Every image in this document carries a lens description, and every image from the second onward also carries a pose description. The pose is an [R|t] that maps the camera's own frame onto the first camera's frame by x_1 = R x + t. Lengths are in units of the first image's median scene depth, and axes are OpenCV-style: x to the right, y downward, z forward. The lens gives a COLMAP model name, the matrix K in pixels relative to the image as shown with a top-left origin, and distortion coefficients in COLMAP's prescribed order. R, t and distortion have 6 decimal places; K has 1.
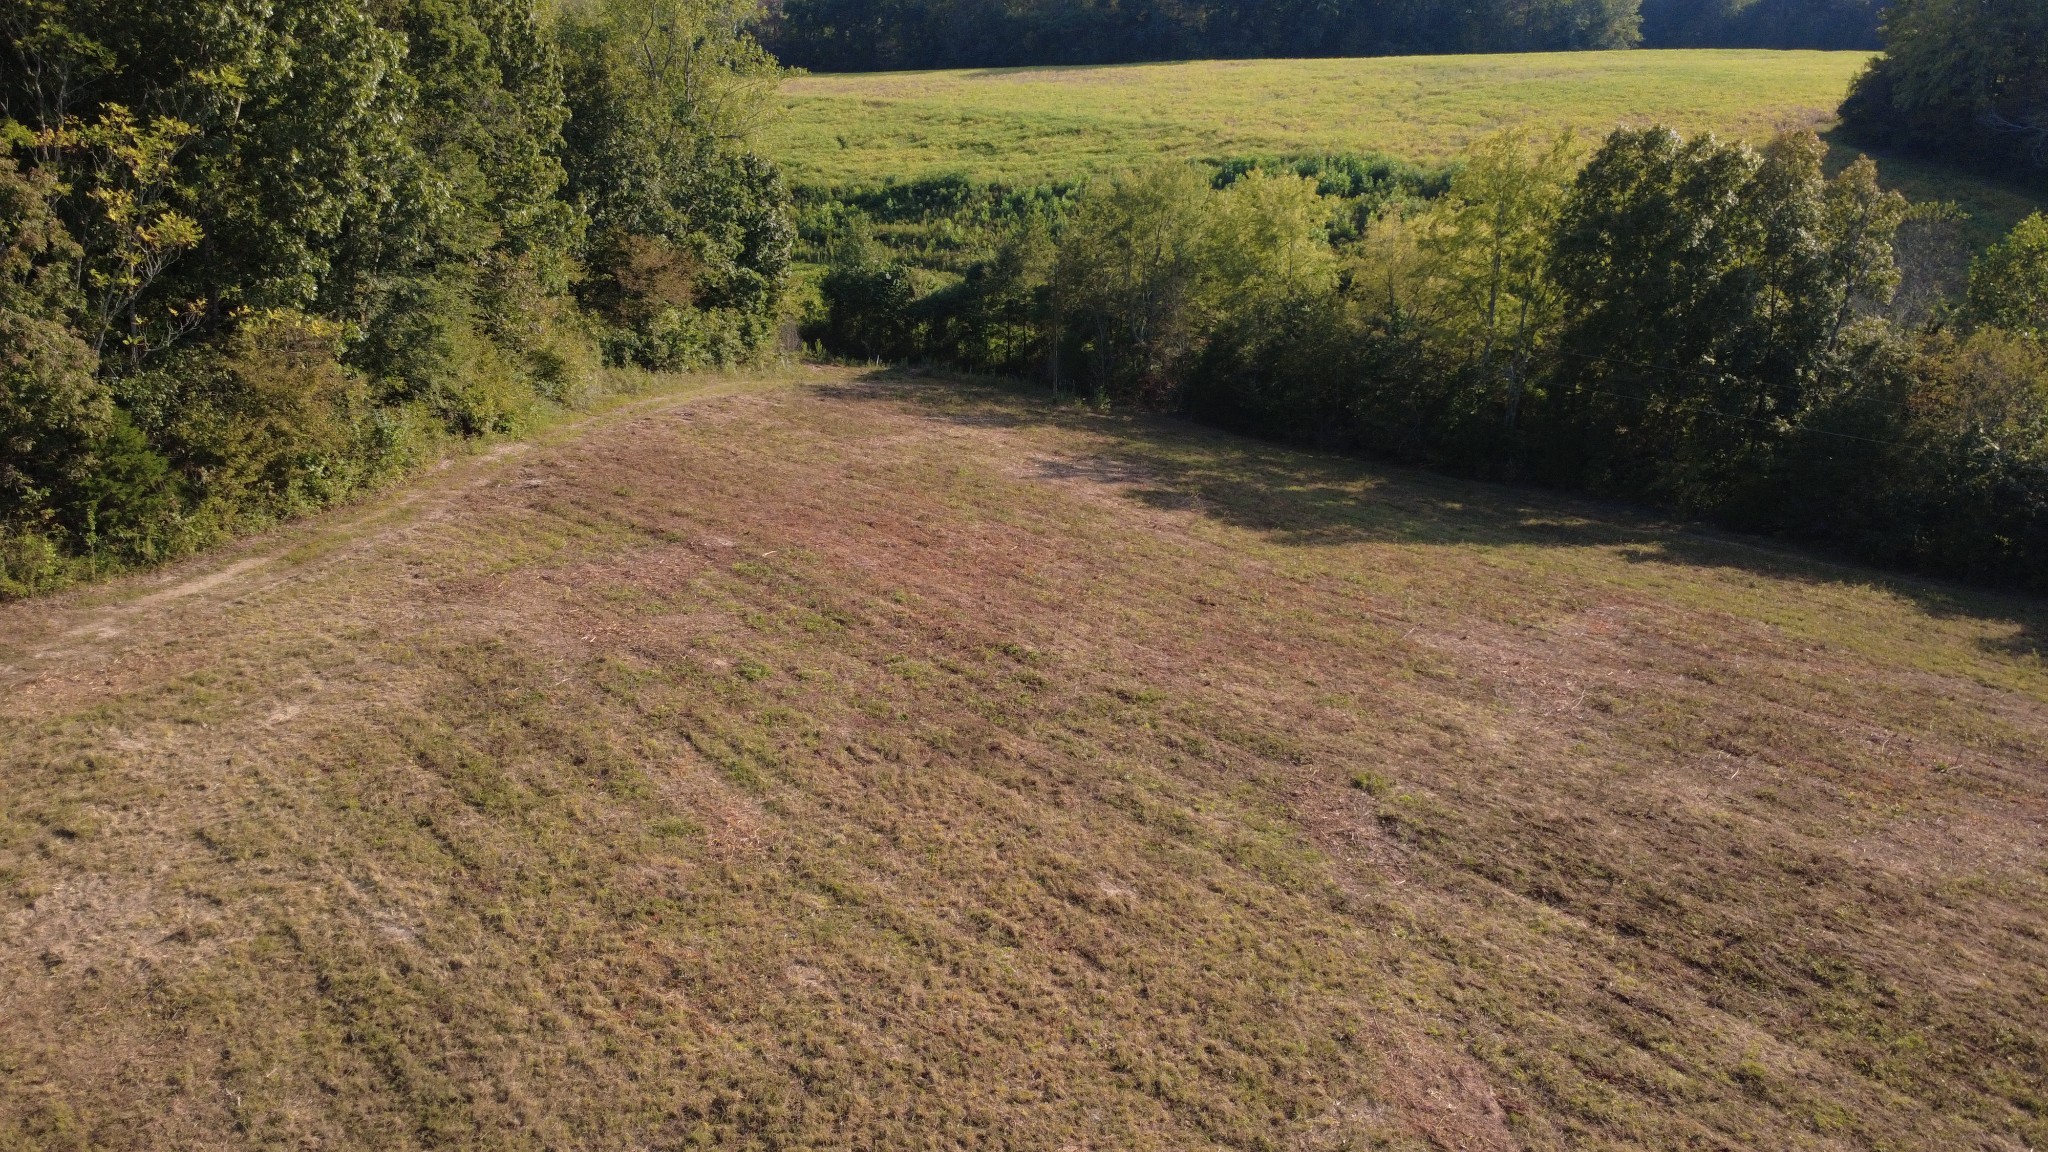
lens RADIAL K [[1504.0, 0, 1024.0], [0, 1504.0, 576.0], [0, 0, 1]] dist [0.000209, 0.003266]
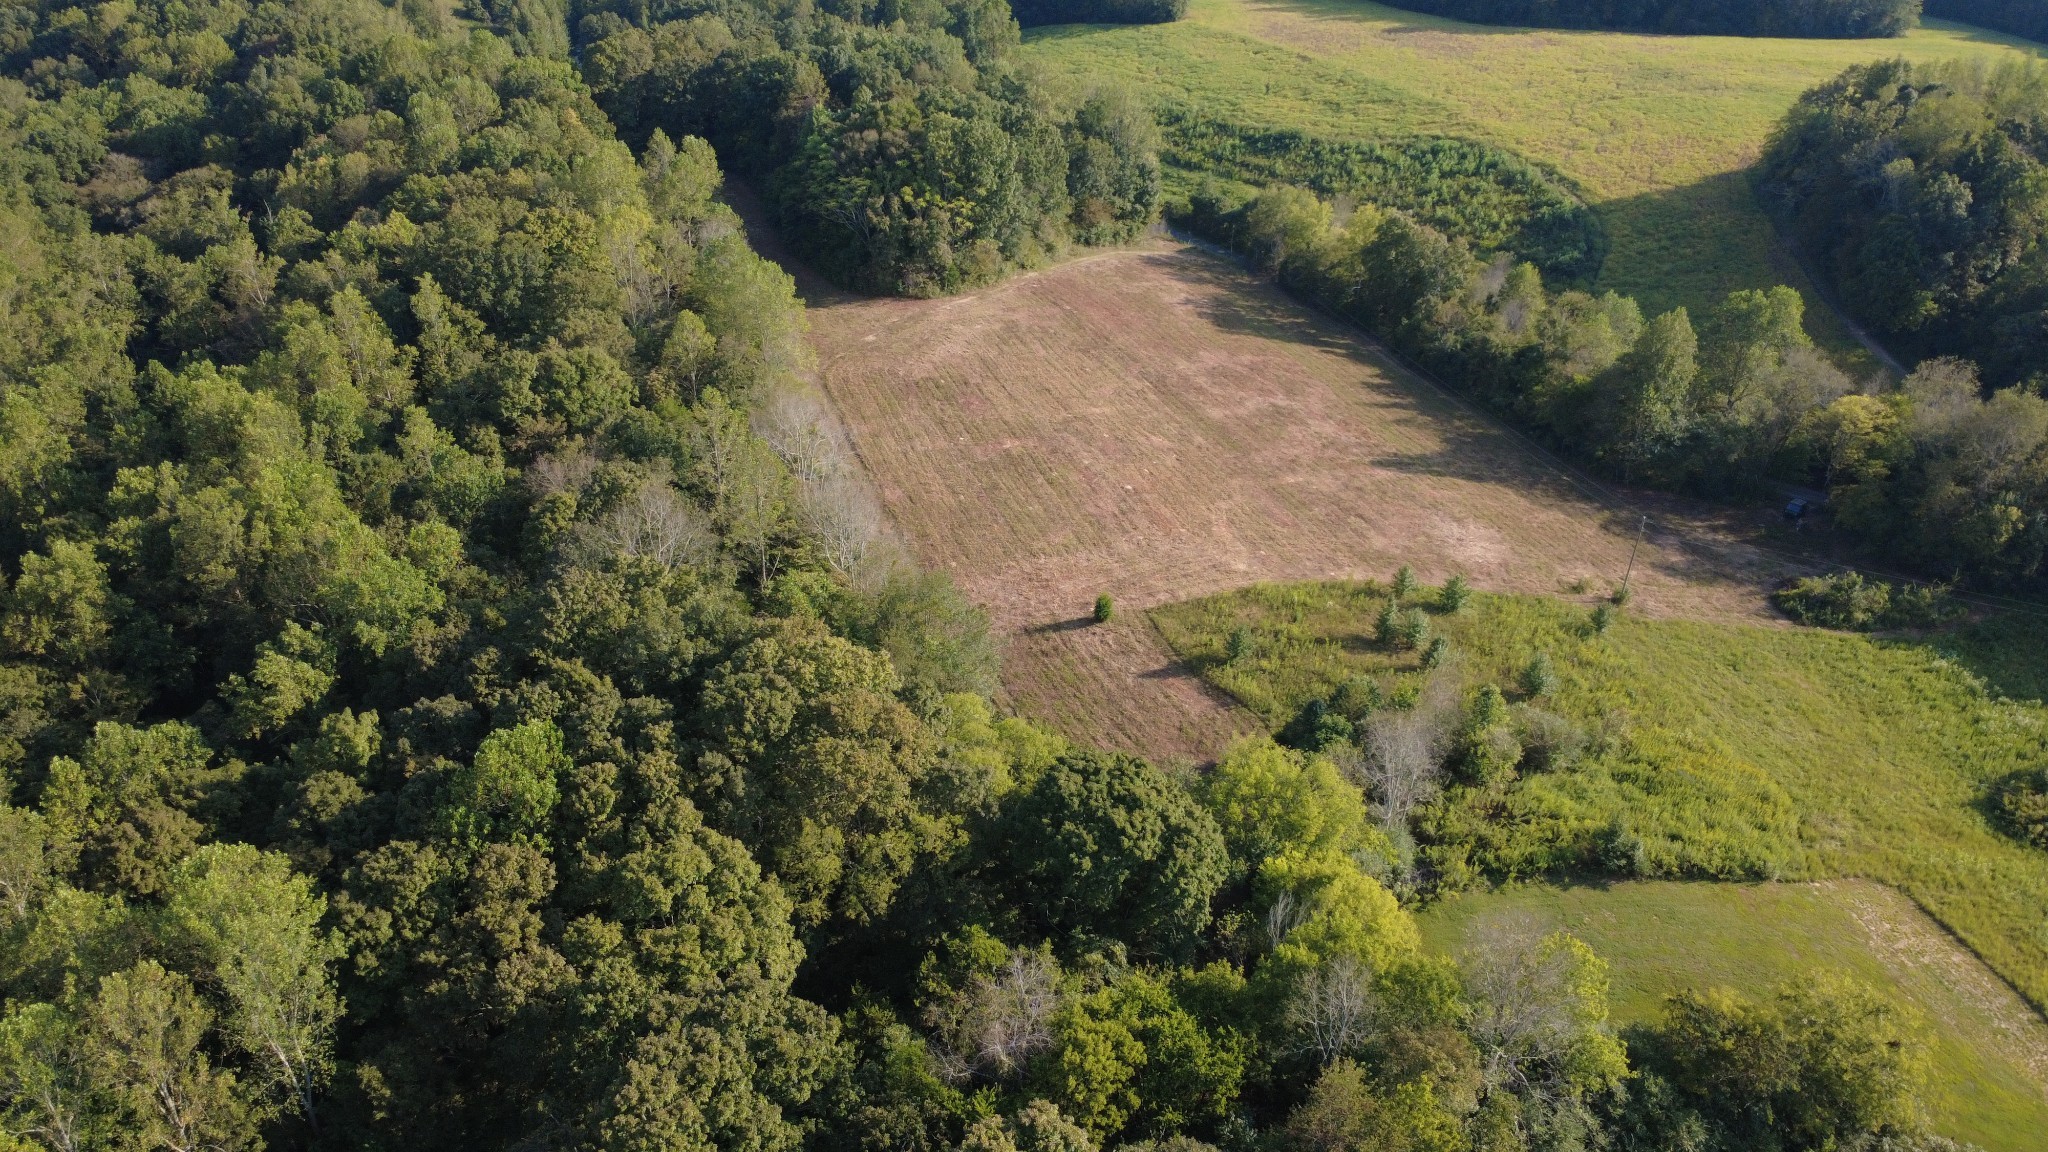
lens RADIAL K [[1504.0, 0, 1024.0], [0, 1504.0, 576.0], [0, 0, 1]] dist [0.000209, 0.003266]
pose [[0.914206, 0.213326, -0.344556, 0.855085], [-0.154392, 0.969456, 0.190576, -0.050379], [0.374686, -0.121029, 0.919218, -1.998927]]
